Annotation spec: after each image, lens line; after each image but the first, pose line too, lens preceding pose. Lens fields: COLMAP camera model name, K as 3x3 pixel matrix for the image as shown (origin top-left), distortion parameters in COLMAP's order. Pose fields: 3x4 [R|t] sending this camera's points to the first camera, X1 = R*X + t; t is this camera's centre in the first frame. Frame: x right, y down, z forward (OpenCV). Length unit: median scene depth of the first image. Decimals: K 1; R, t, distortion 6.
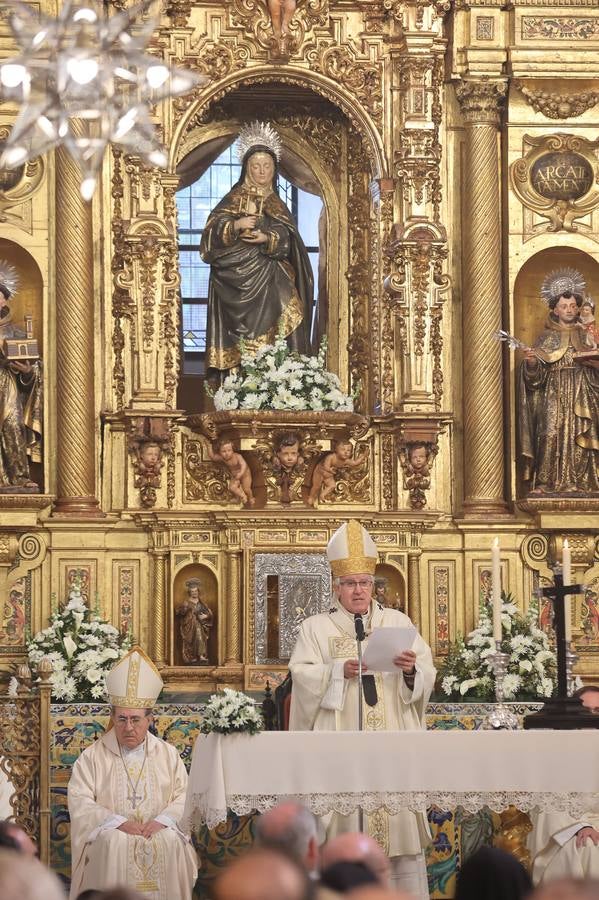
lens RADIAL K [[4158.7, 0, 320.9], [0, 4158.7, 462.9], [0, 0, 1]] dist [0.767425, 7.130568]
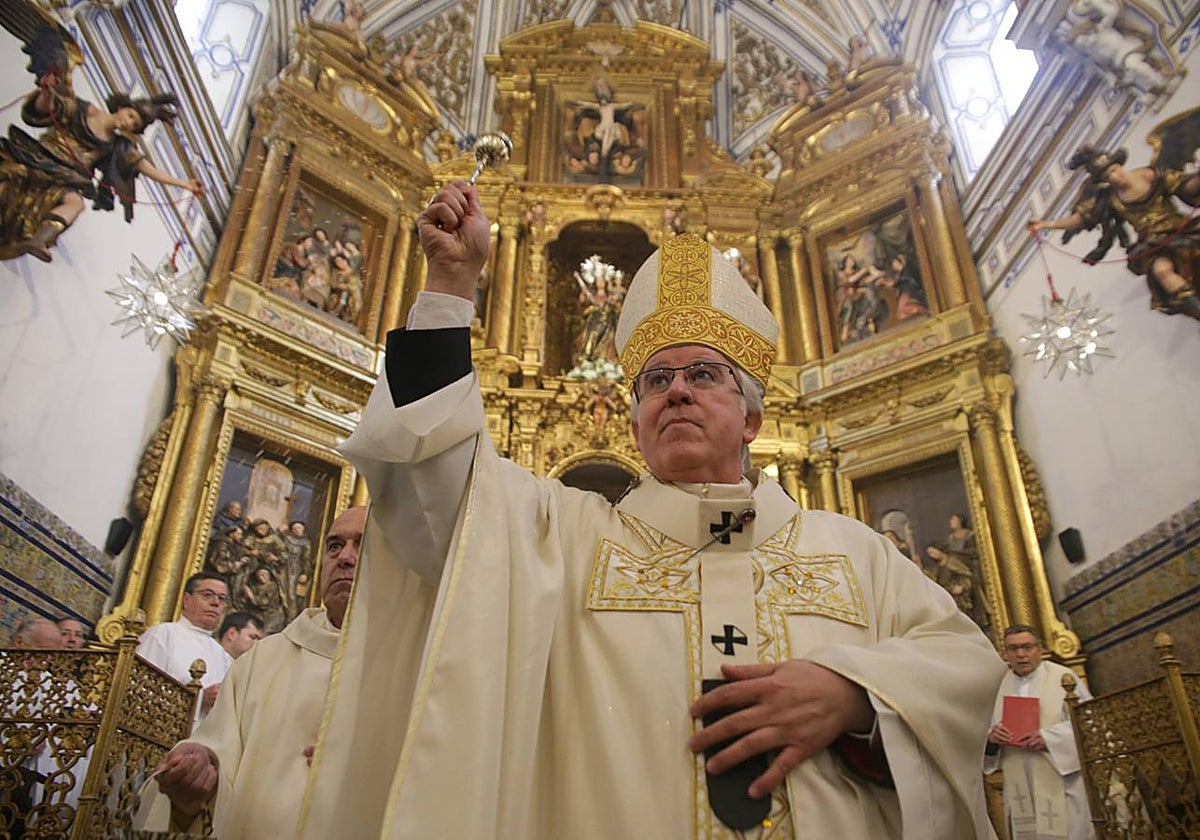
lens RADIAL K [[879.0, 0, 626.2], [0, 879.0, 423.3], [0, 0, 1]] dist [-0.113105, 0.083957]
pose [[0.994647, -0.050293, -0.090267, 0.039731], [0.007474, 0.906290, -0.422591, 0.066208], [0.103061, 0.419654, 0.901814, 0.637403]]
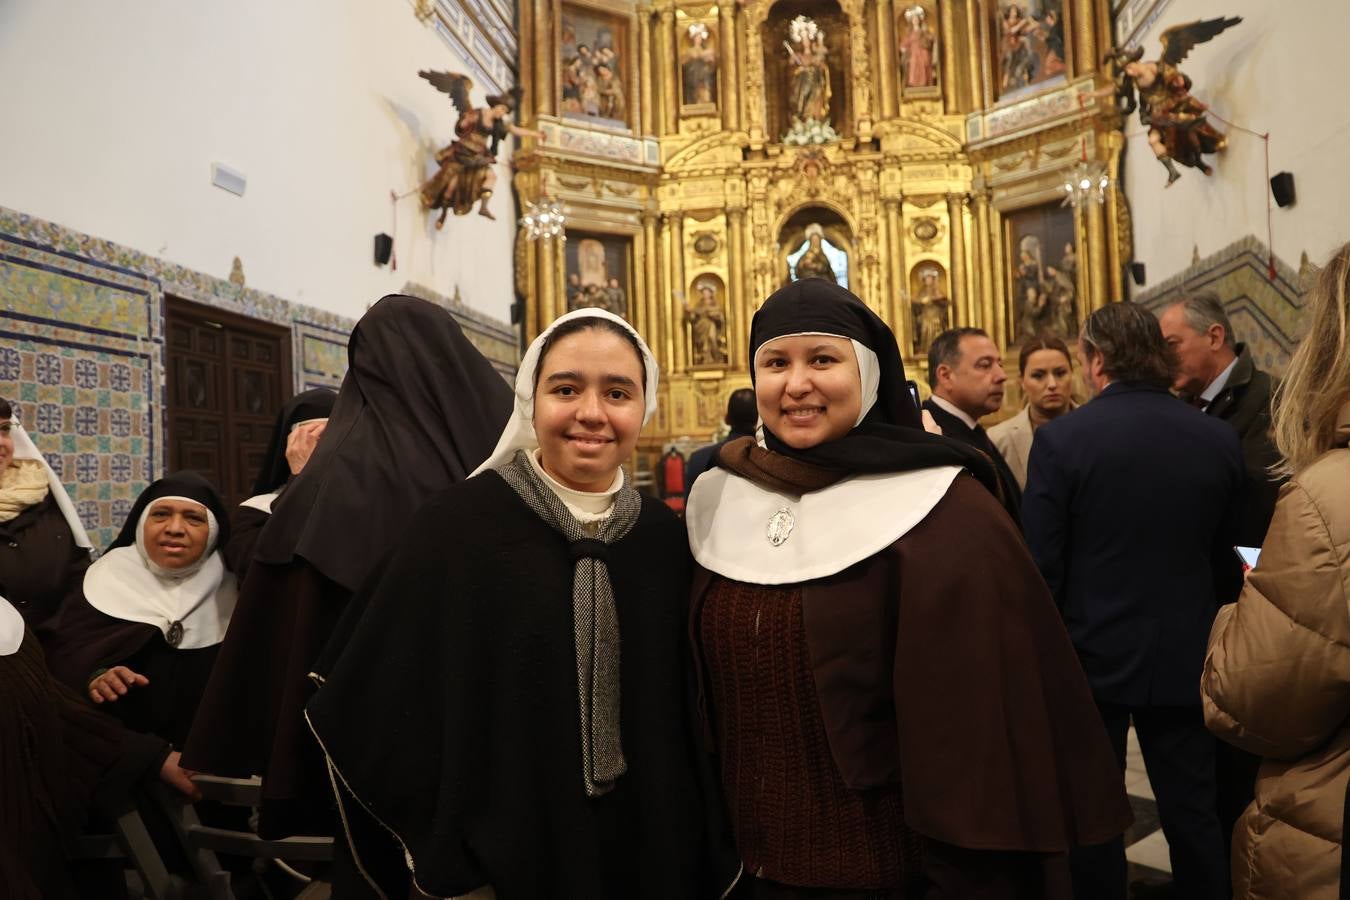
lens RADIAL K [[968.8, 0, 709.9], [0, 968.8, 477.9], [0, 0, 1]] dist [-0.134490, 0.104408]
pose [[0.953845, -0.029314, -0.298866, 0.103764], [0.053552, 0.995876, 0.073232, 0.032885], [0.295487, -0.085857, 0.951481, 0.397721]]
